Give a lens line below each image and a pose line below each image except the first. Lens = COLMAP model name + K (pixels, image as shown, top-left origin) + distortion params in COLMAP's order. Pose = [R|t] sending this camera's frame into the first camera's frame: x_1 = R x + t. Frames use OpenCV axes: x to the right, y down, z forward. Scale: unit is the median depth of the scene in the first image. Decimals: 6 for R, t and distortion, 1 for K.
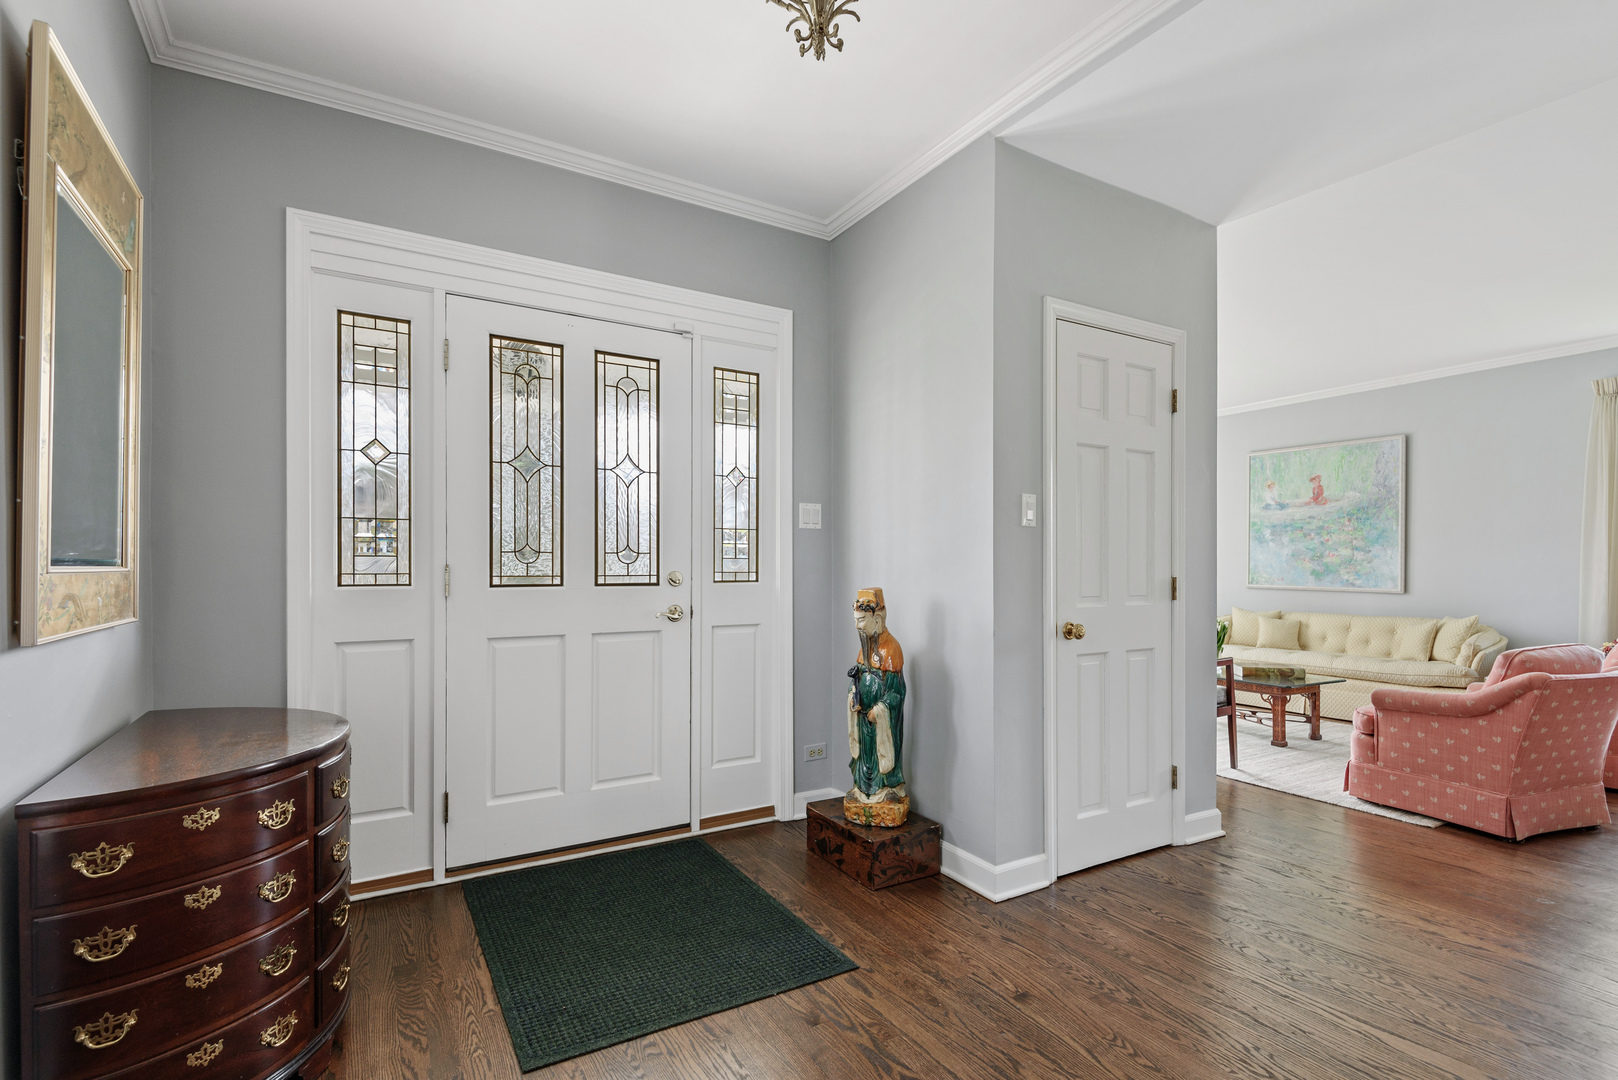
lens RADIAL K [[764.8, 0, 809.2], [0, 764.8, 557.8], [0, 0, 1]] dist [0.003648, -0.000867]
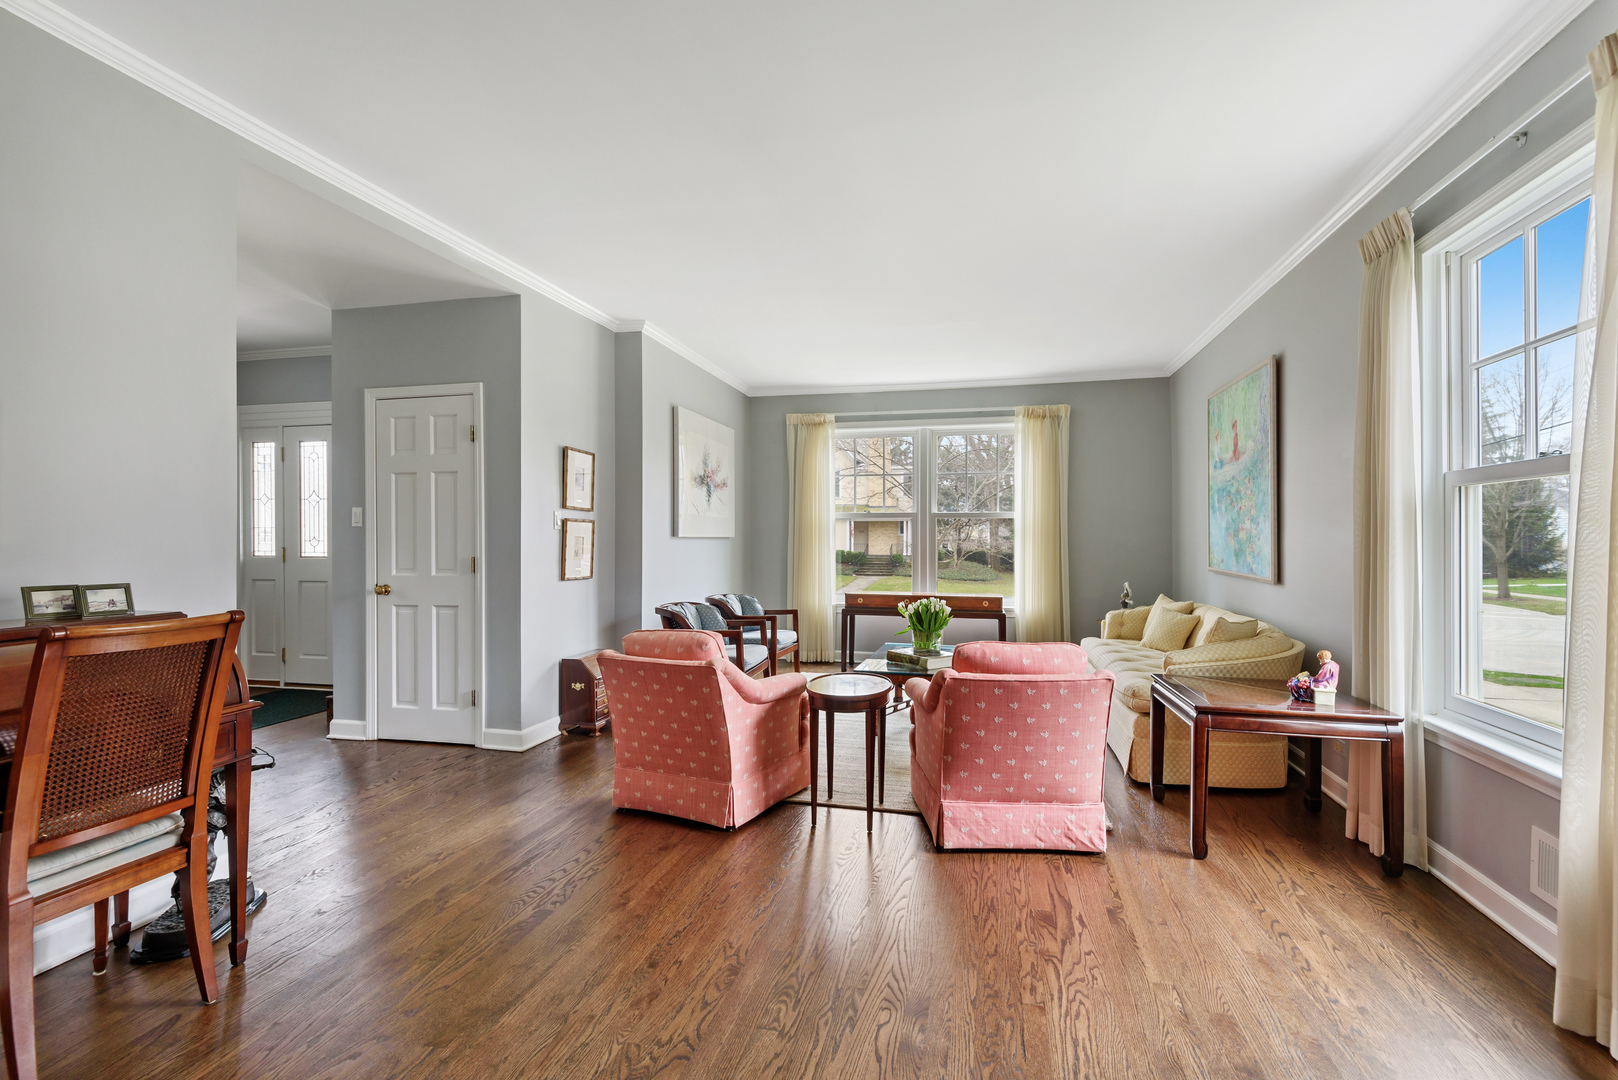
lens RADIAL K [[741.6, 0, 810.6], [0, 741.6, 537.7], [0, 0, 1]] dist [0.022467, -0.013989]
pose [[0.709139, -0.002645, -0.705064, 2.154416], [0.008329, 0.999955, 0.004626, -0.015719], [0.705020, -0.009153, 0.709128, 0.524452]]
